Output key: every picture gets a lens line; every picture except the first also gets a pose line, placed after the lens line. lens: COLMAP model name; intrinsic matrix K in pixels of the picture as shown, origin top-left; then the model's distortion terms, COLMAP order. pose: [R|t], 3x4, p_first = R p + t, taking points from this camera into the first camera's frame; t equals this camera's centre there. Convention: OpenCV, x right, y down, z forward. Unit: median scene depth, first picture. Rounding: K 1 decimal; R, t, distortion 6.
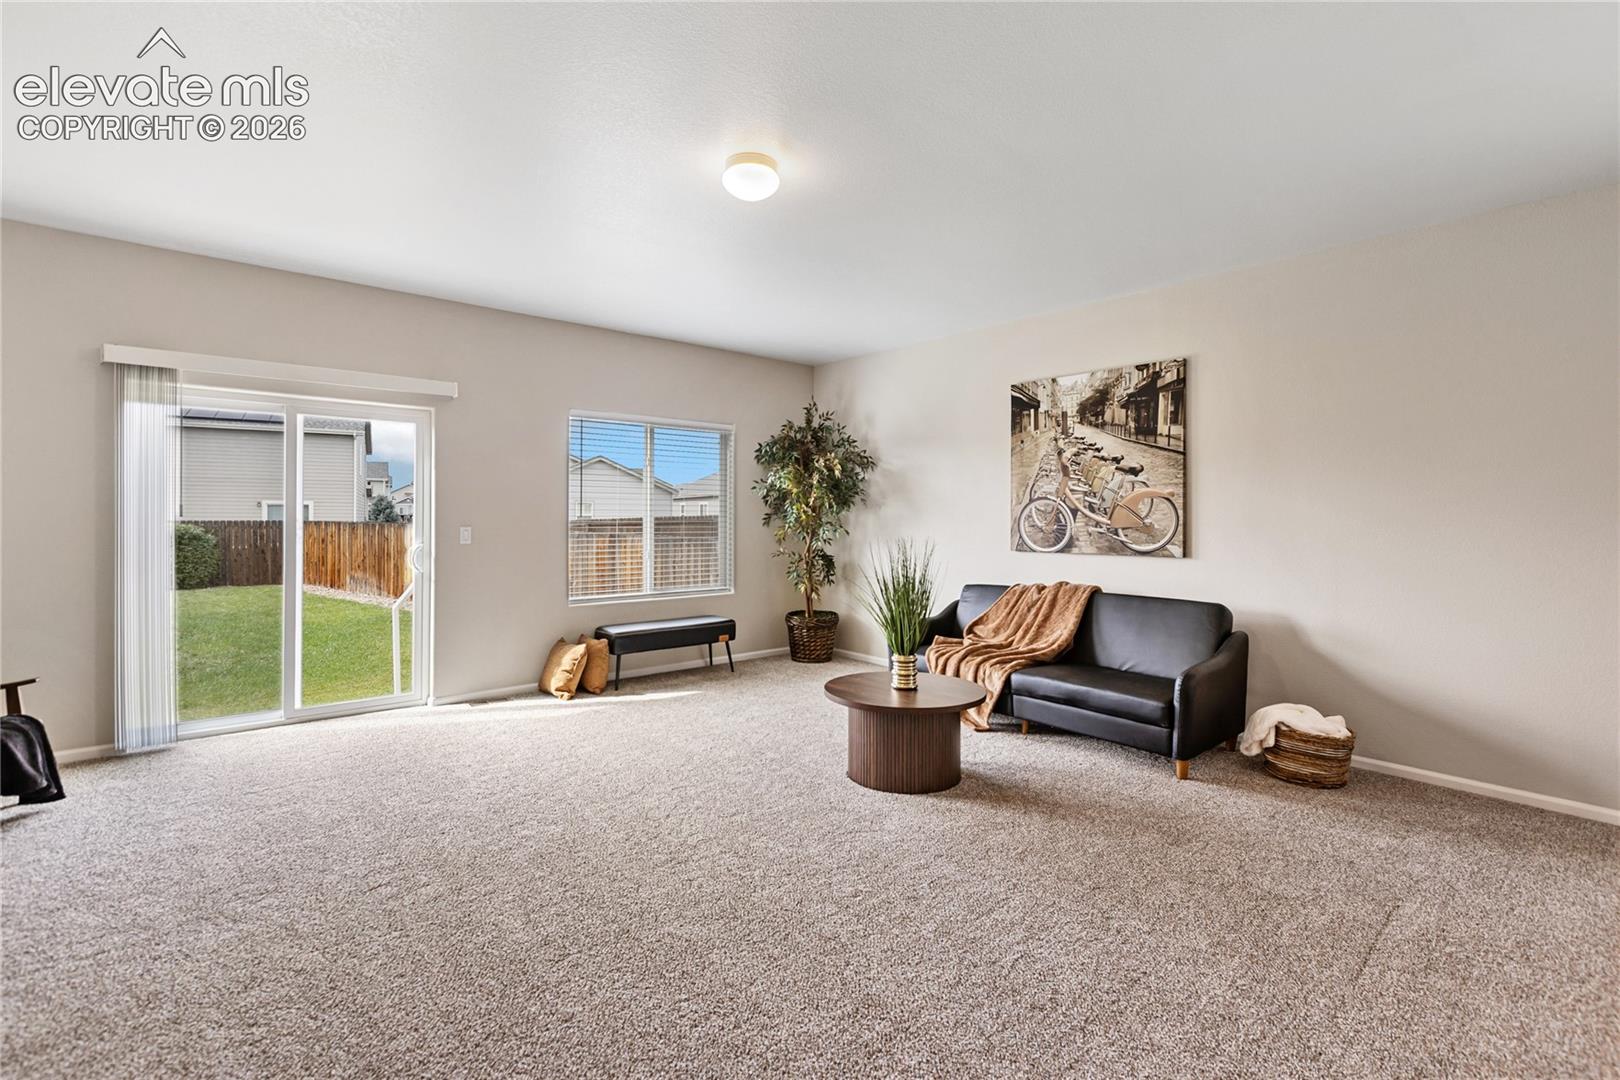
lens RADIAL K [[740.1, 0, 796.7], [0, 740.1, 512.2], [0, 0, 1]] dist [0.007922, -0.003561]
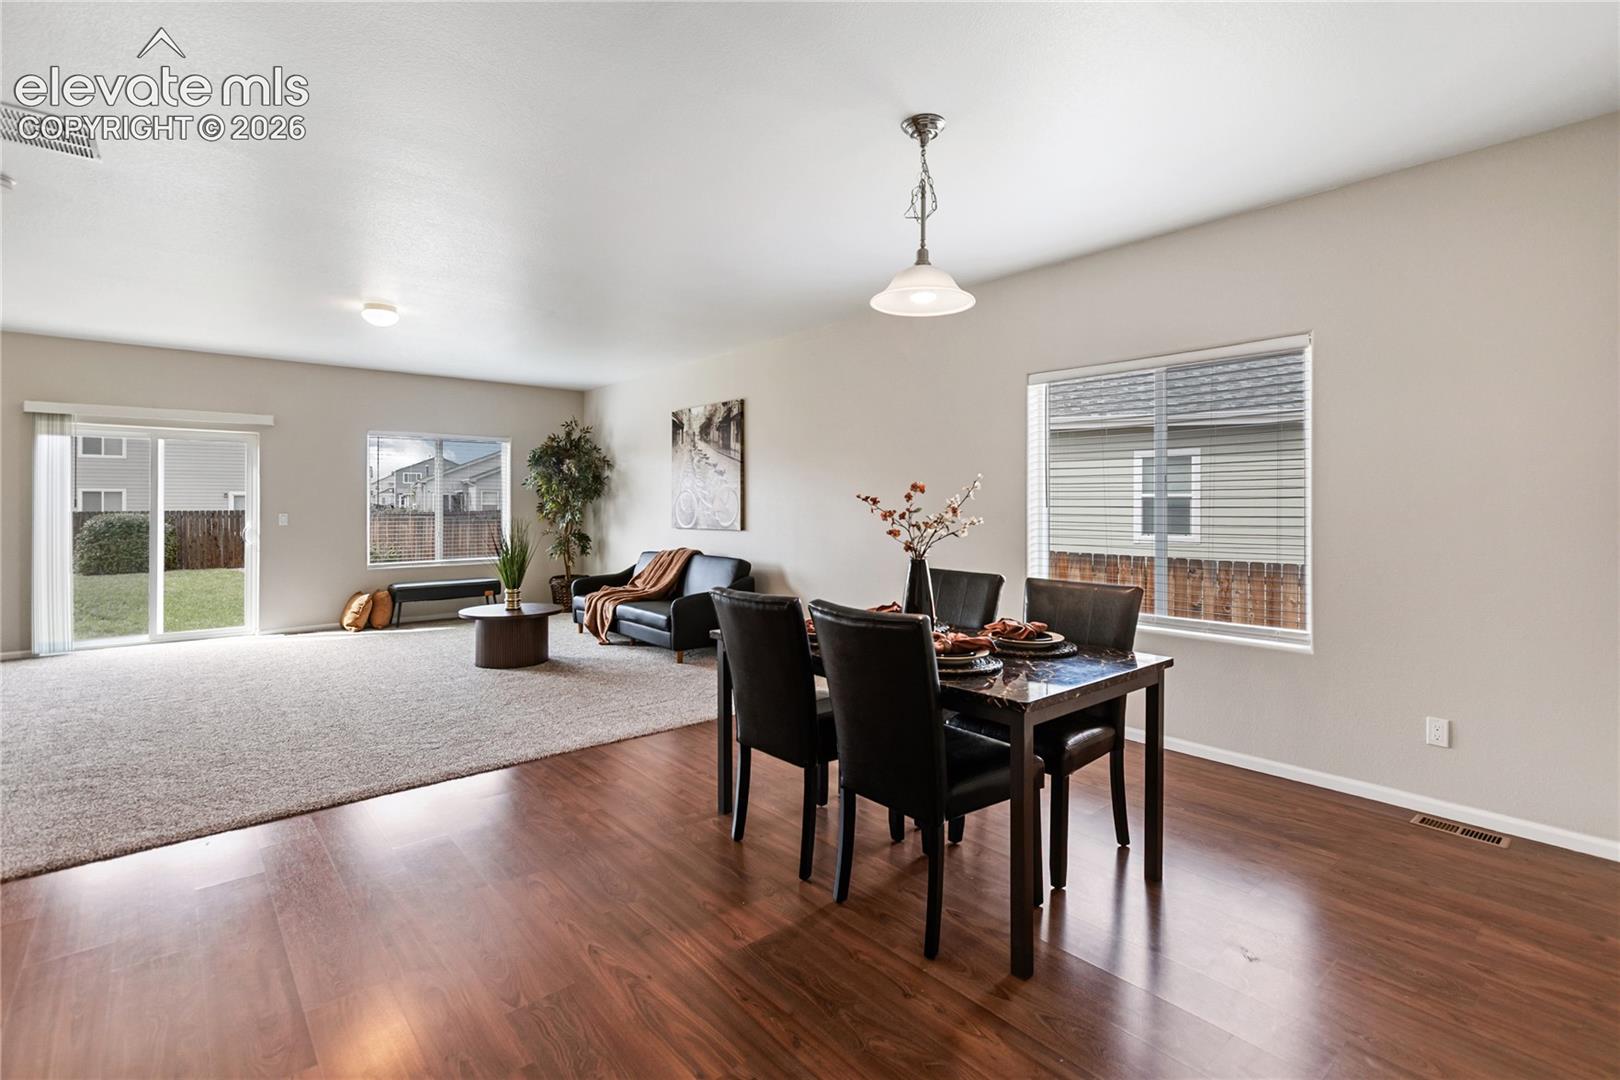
lens RADIAL K [[740.1, 0, 781.6], [0, 740.1, 497.5], [0, 0, 1]] dist [0.007922, -0.003561]
pose [[0.999980, -0.006262, -0.000890, 0.544566], [0.006259, 0.999976, -0.002876, -0.001124], [0.000908, 0.002870, 0.999995, -0.466230]]
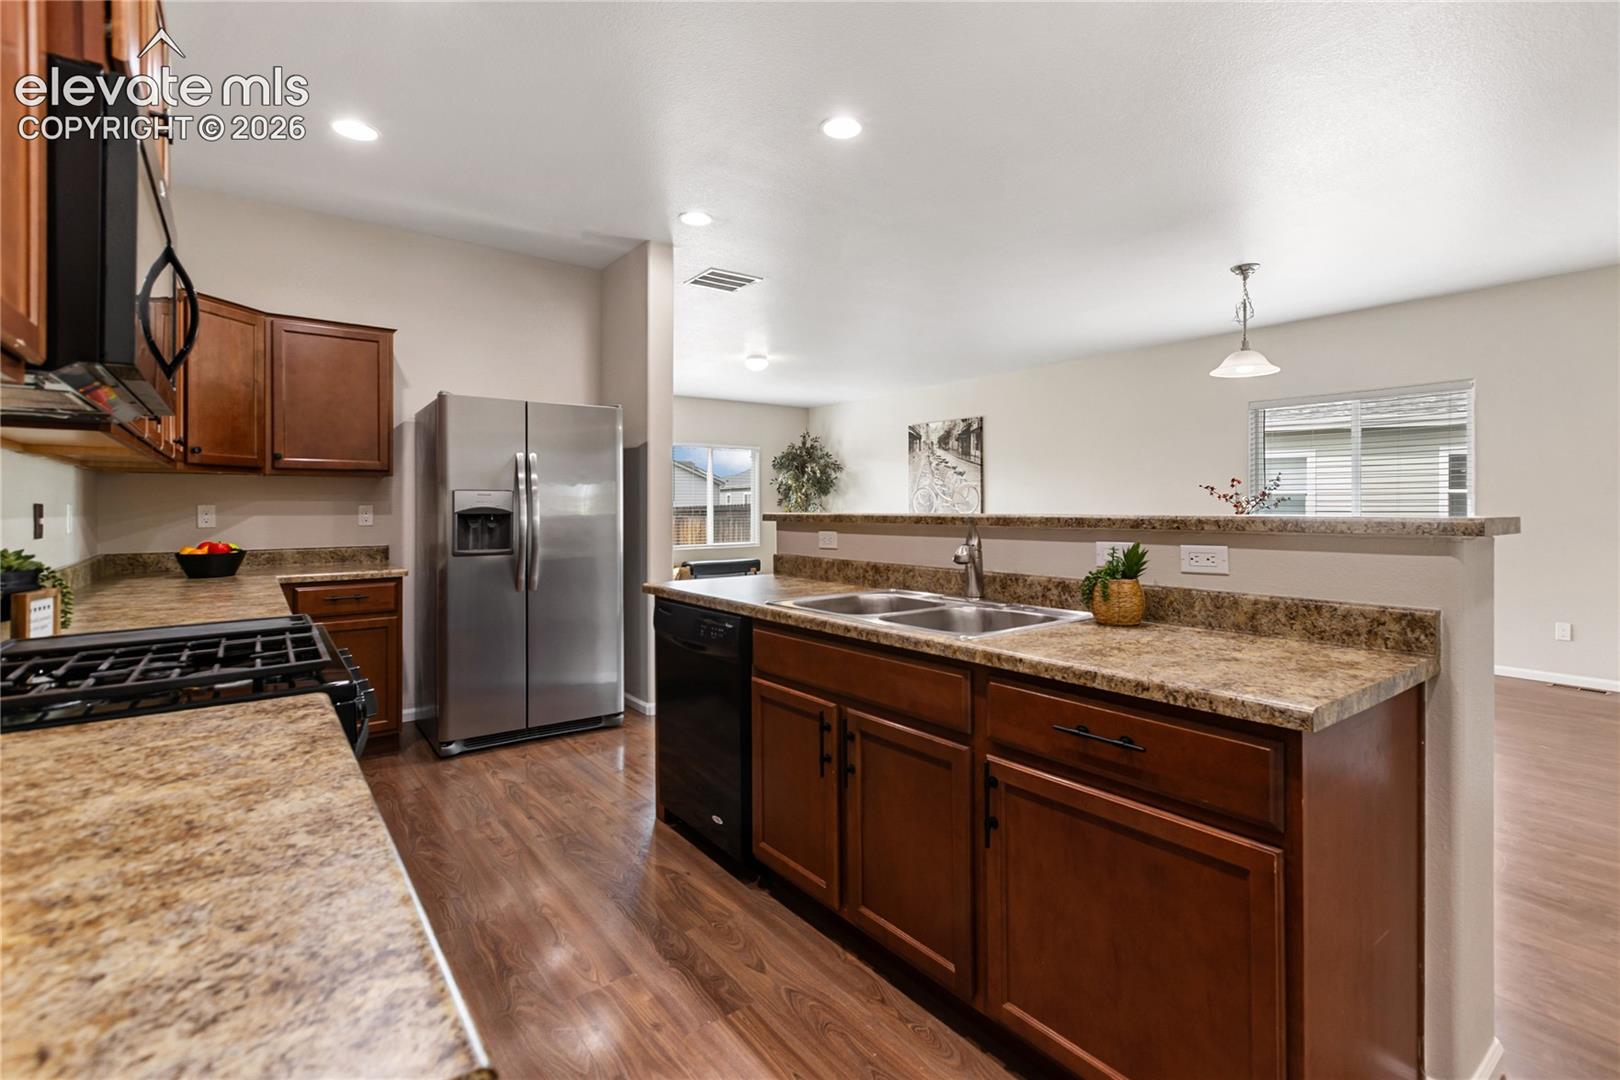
lens RADIAL K [[740.1, 0, 791.6], [0, 740.1, 500.1], [0, 0, 1]] dist [0.007922, -0.003561]
pose [[0.997641, -0.010038, -0.067913, 0.136279], [0.009879, 0.999948, -0.002680, 0.012871], [0.067936, 0.002003, 0.997688, -0.900291]]
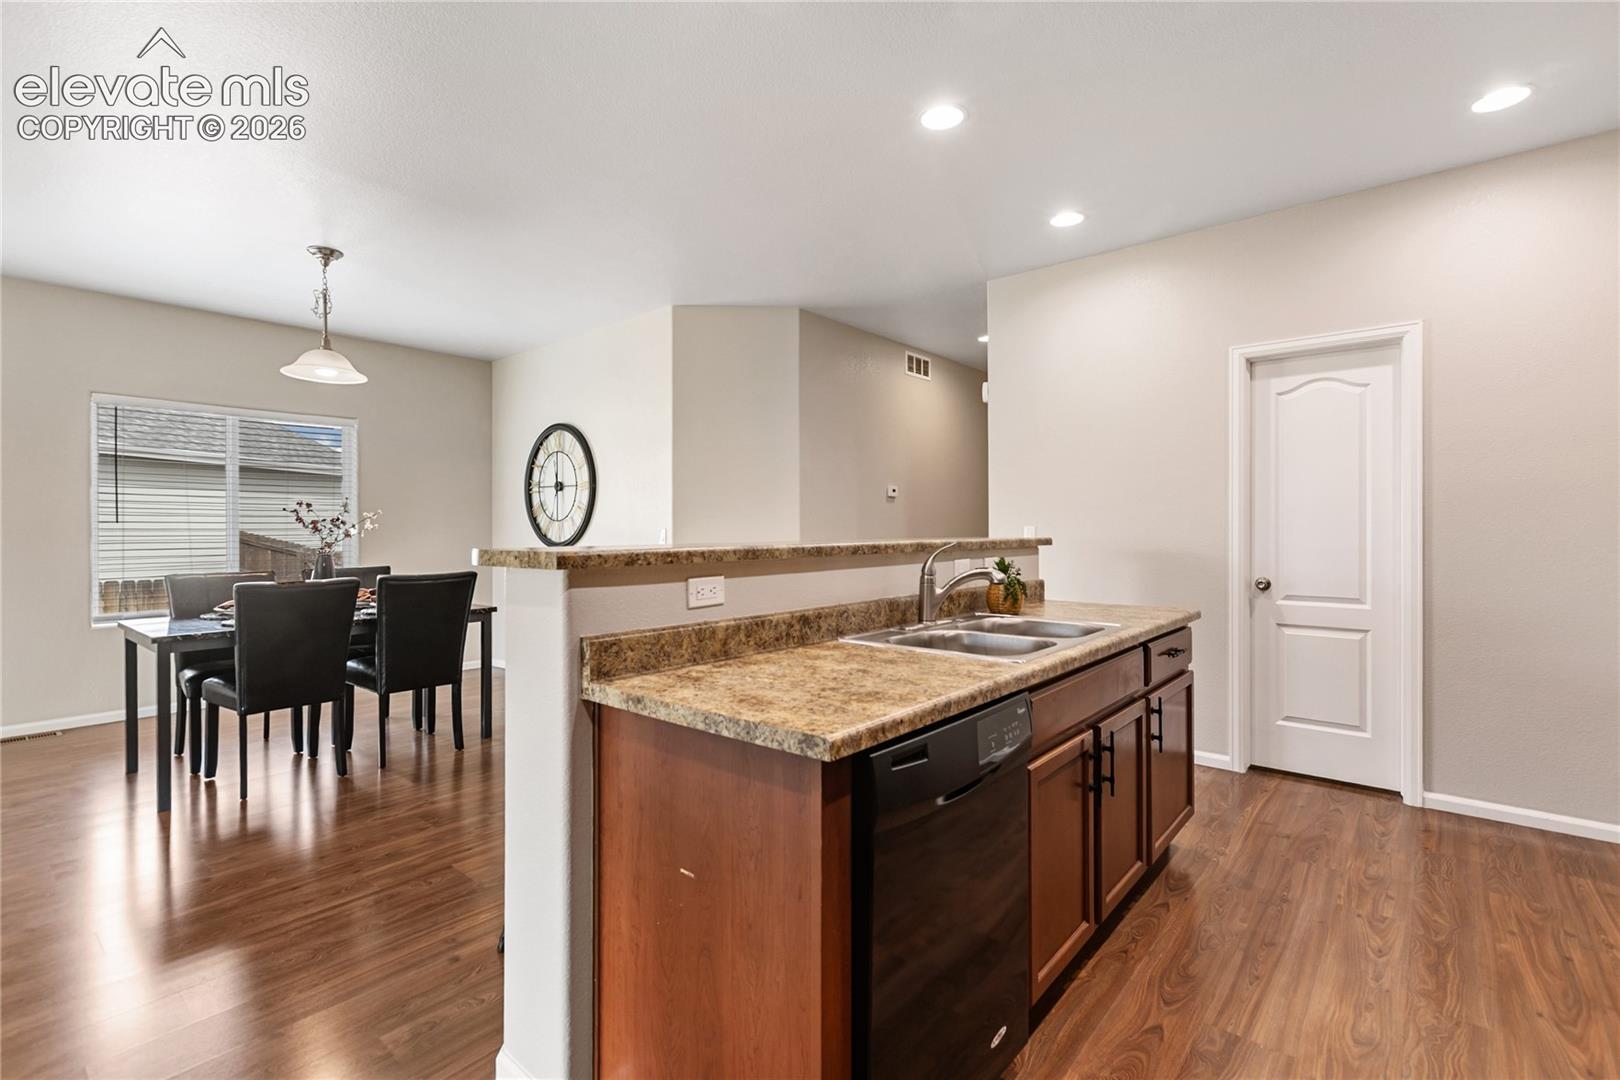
lens RADIAL K [[740.1, 0, 816.5], [0, 740.1, 525.4], [0, 0, 1]] dist [0.007922, -0.003561]
pose [[-0.171576, -0.001952, 0.985169, -0.232810], [-0.001379, 0.999998, 0.001741, 0.011077], [-0.985170, -0.001060, -0.171578, -0.293000]]
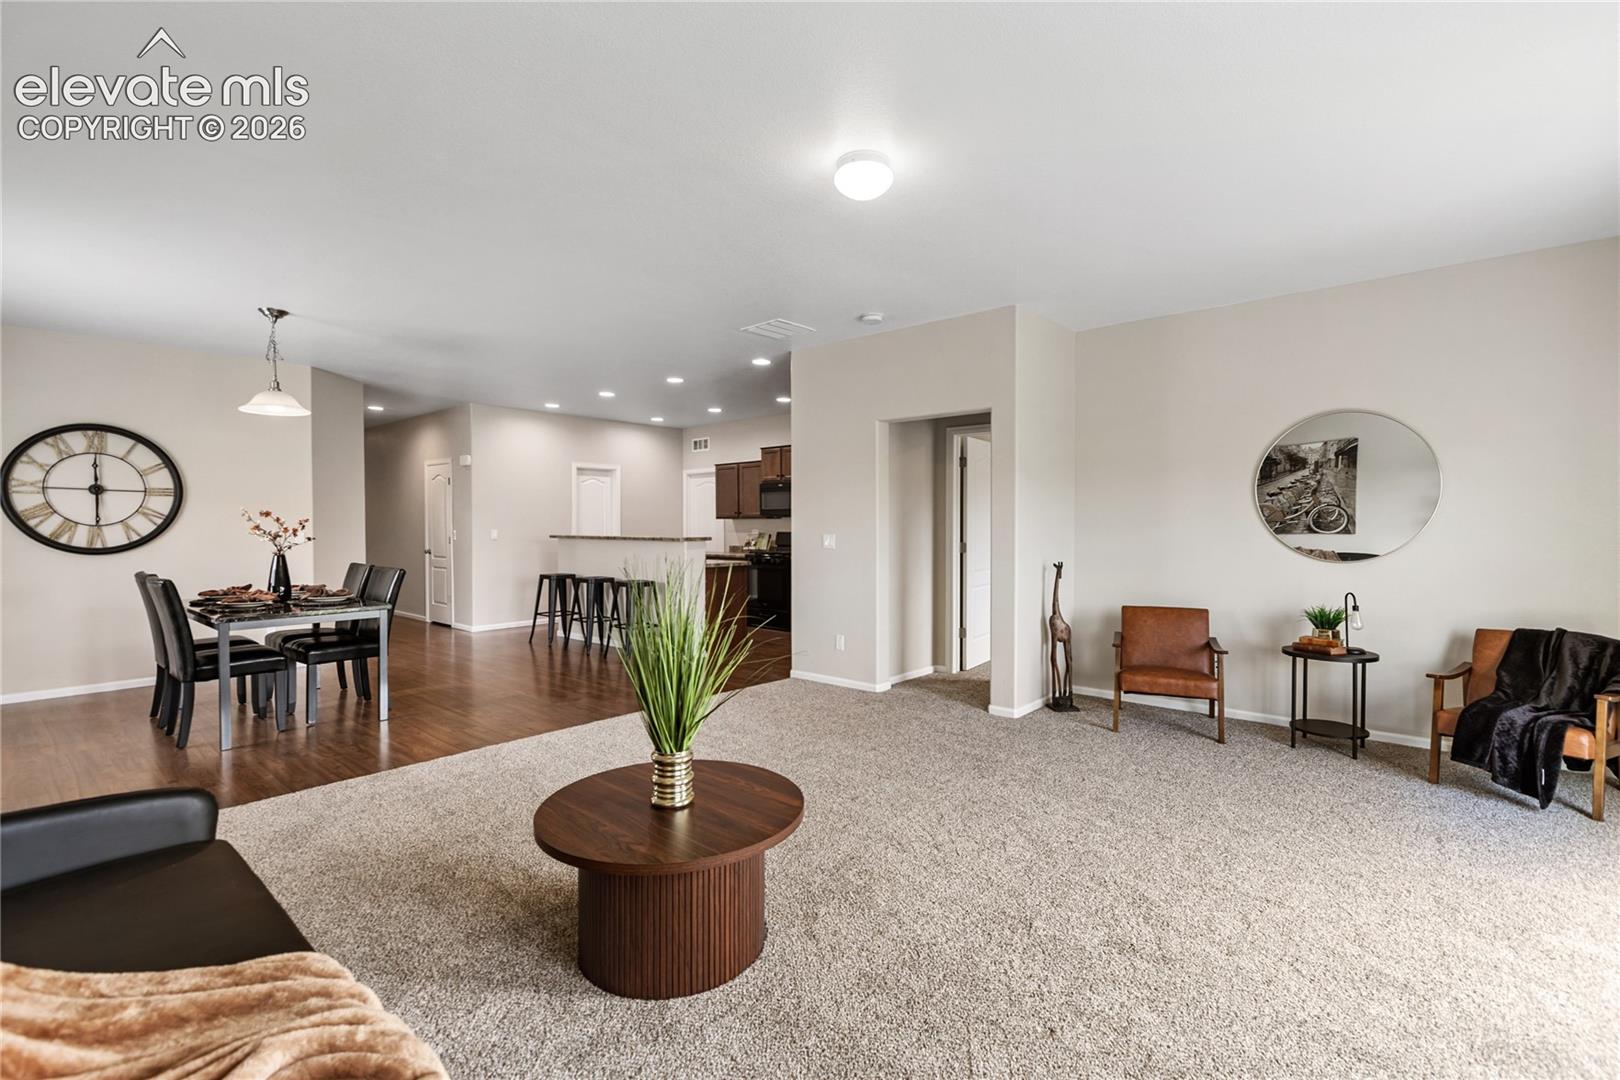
lens RADIAL K [[740.1, 0, 815.9], [0, 740.1, 535.9], [0, 0, 1]] dist [0.007922, -0.003561]
pose [[-0.988064, -0.003357, -0.154006, 0.086931], [-0.005045, 0.999931, 0.010577, 0.005234], [0.153960, 0.011228, -0.988013, 1.202773]]
